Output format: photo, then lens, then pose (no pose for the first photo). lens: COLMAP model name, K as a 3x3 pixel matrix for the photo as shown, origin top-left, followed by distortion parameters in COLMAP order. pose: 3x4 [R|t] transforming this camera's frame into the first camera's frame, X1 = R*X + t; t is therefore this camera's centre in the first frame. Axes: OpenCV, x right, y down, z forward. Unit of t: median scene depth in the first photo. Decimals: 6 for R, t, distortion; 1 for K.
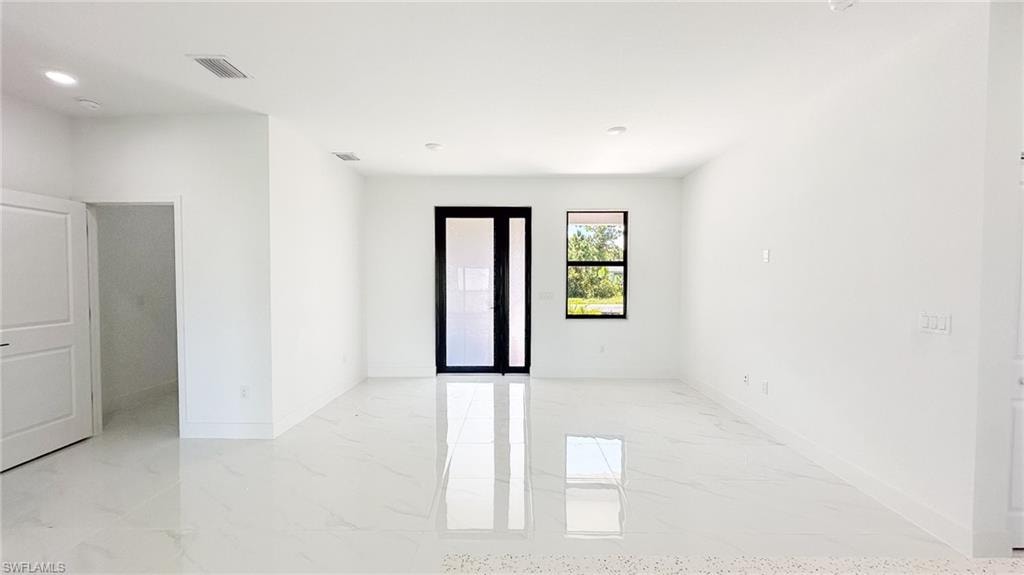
lens RADIAL K [[407.2, 0, 512.0], [0, 407.2, 287.5], [0, 0, 1]] dist [-0.001353, -0.000318]
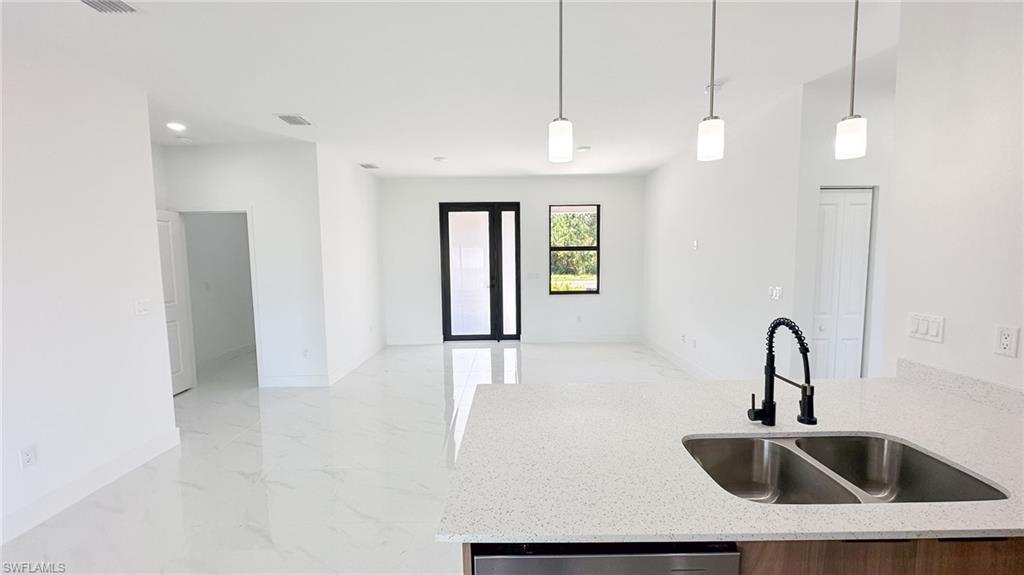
lens RADIAL K [[407.2, 0, 512.0], [0, 407.2, 287.5], [0, 0, 1]] dist [-0.001353, -0.000318]
pose [[0.999771, -0.015553, 0.014714, 0.003046], [0.014705, 0.998319, 0.056064, -0.013842], [-0.015561, -0.055835, 0.998319, -0.205965]]
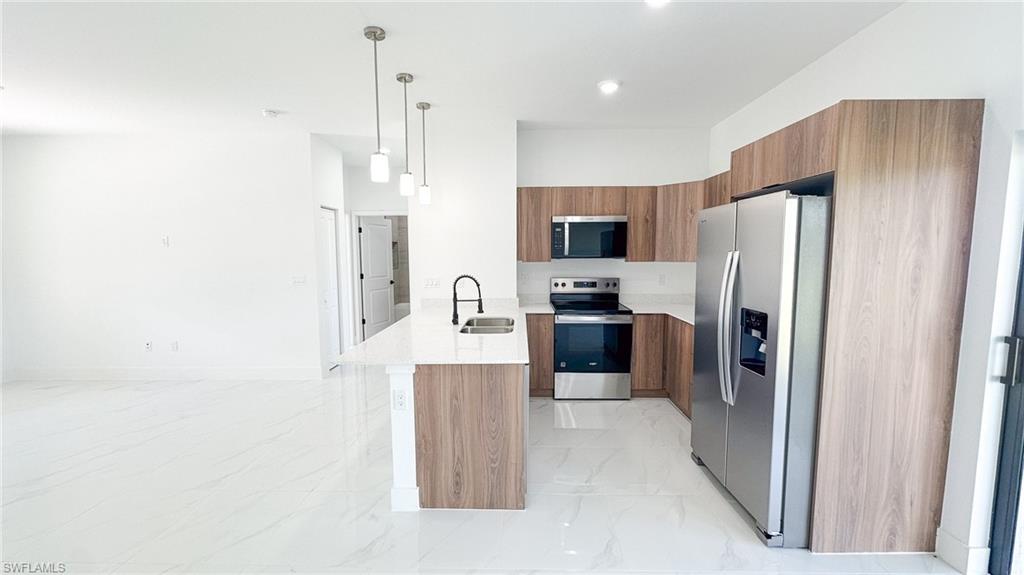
lens RADIAL K [[407.2, 0, 512.0], [0, 407.2, 287.5], [0, 0, 1]] dist [-0.001353, -0.000318]
pose [[0.006051, -0.092297, 0.995713, -0.397479], [0.029571, 0.995312, 0.092080, -0.013033], [-0.999544, 0.028888, 0.008752, -0.043957]]
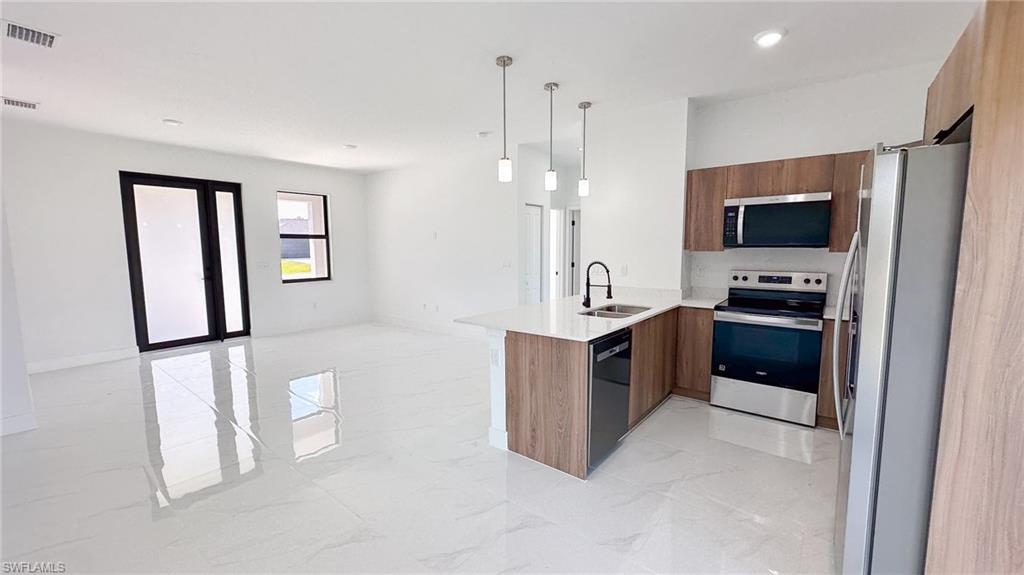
lens RADIAL K [[407.2, 0, 512.0], [0, 407.2, 287.5], [0, 0, 1]] dist [-0.001353, -0.000318]
pose [[0.611885, -0.085835, 0.786276, -0.382045], [0.026064, 0.995742, 0.088418, 0.001827], [-0.790517, -0.033609, 0.611517, -0.241403]]
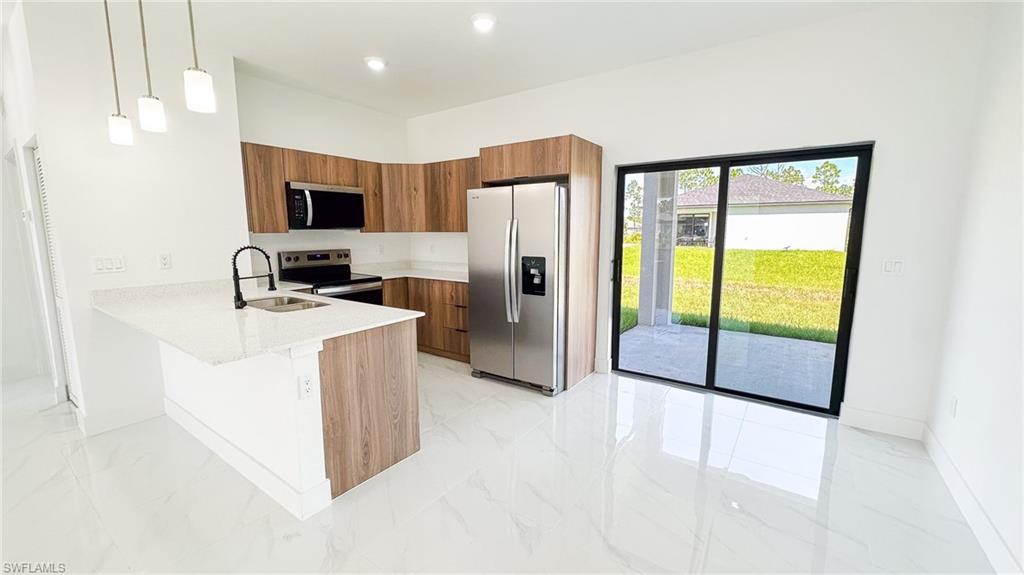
lens RADIAL K [[407.2, 0, 512.0], [0, 407.2, 287.5], [0, 0, 1]] dist [-0.001353, -0.000318]
pose [[-0.824265, -0.078353, 0.560756, -0.335807], [0.015644, 0.986849, 0.160886, -0.002481], [-0.565987, 0.141385, -0.812200, 0.234228]]
